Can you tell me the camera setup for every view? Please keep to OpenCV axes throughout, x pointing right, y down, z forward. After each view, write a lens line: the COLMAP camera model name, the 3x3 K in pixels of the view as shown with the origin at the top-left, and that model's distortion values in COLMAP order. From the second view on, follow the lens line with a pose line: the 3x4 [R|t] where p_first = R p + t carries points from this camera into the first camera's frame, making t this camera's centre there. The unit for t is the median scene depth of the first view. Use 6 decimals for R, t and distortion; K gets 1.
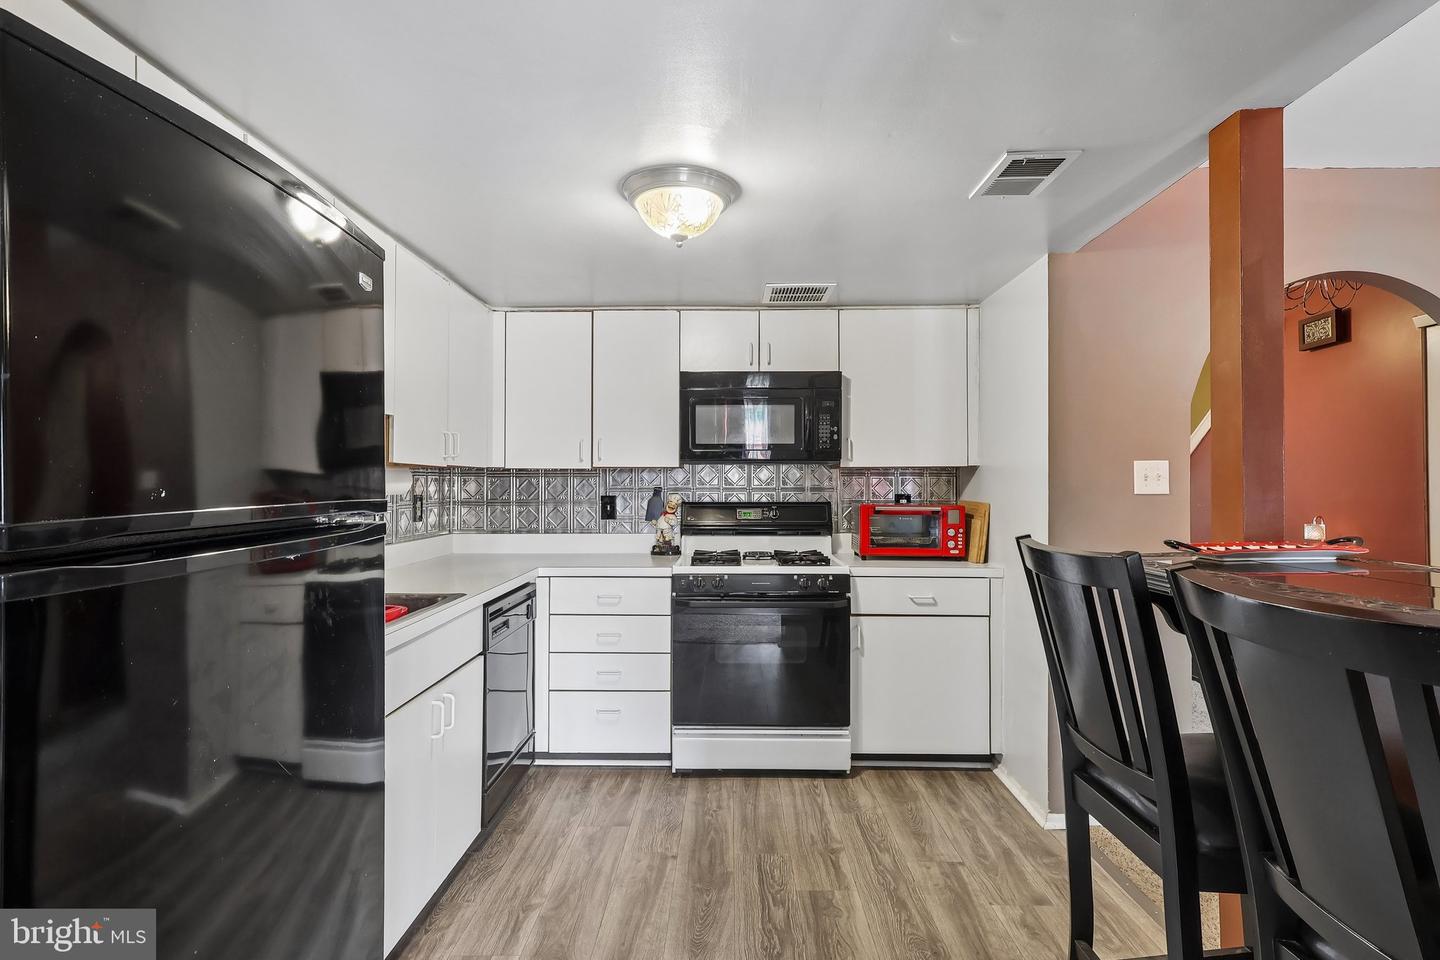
lens RADIAL K [[741.8, 0, 715.9], [0, 741.8, 477.2], [0, 0, 1]] dist [-0.002783, -0.000499]
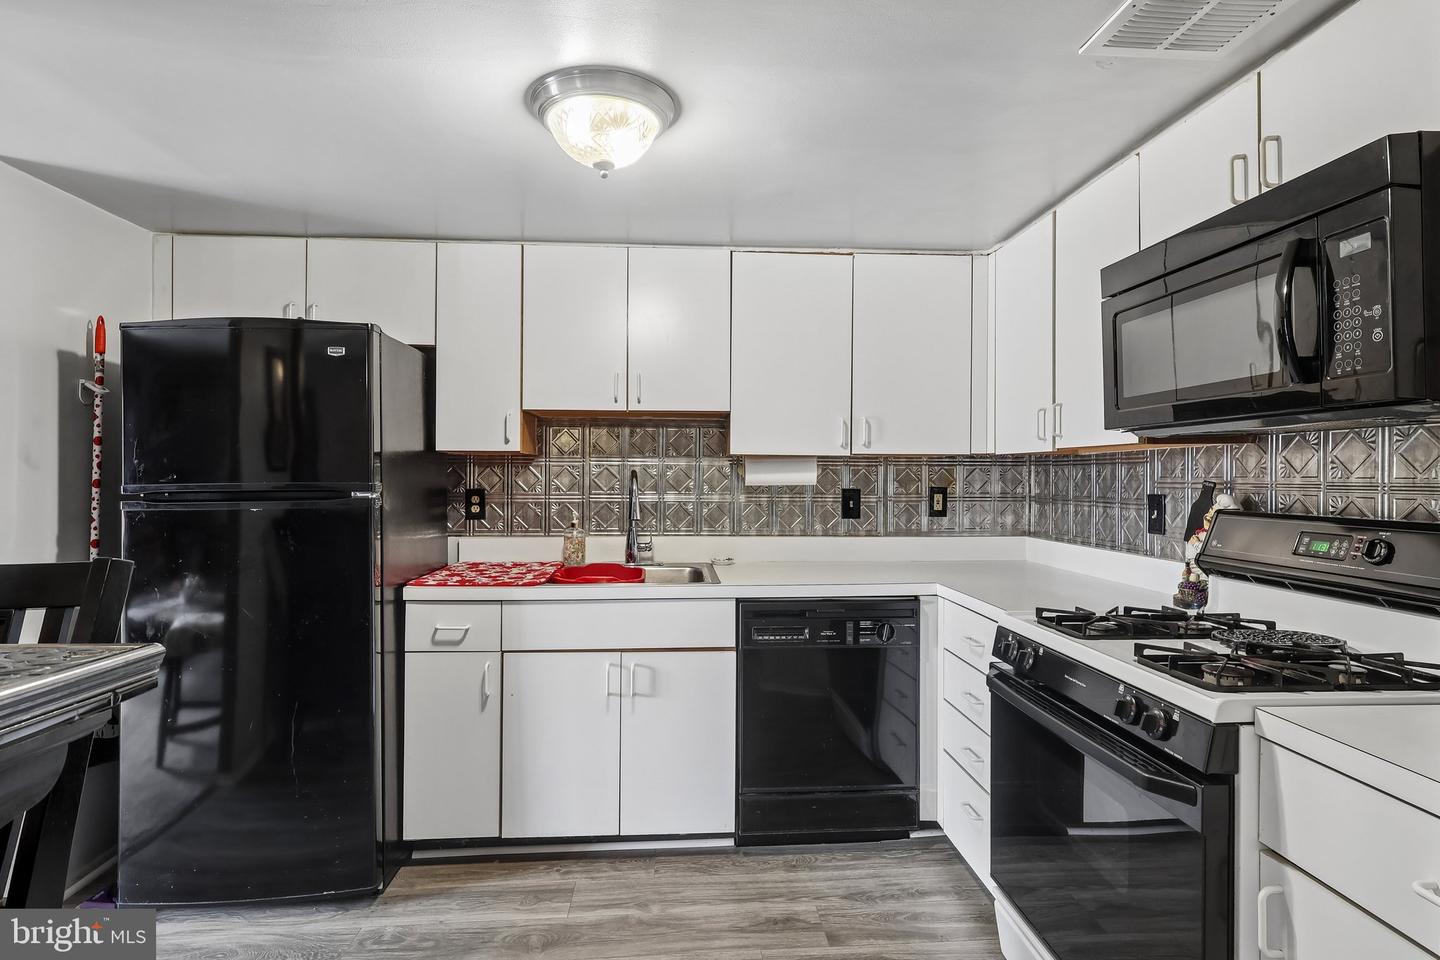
lens RADIAL K [[741.8, 0, 715.9], [0, 741.8, 477.2], [0, 0, 1]] dist [-0.002783, -0.000499]
pose [[0.078840, 0.004023, -0.996879, 0.489554], [0.001492, 0.999990, 0.004154, 0.009349], [0.996886, -0.001814, 0.078833, 0.690230]]
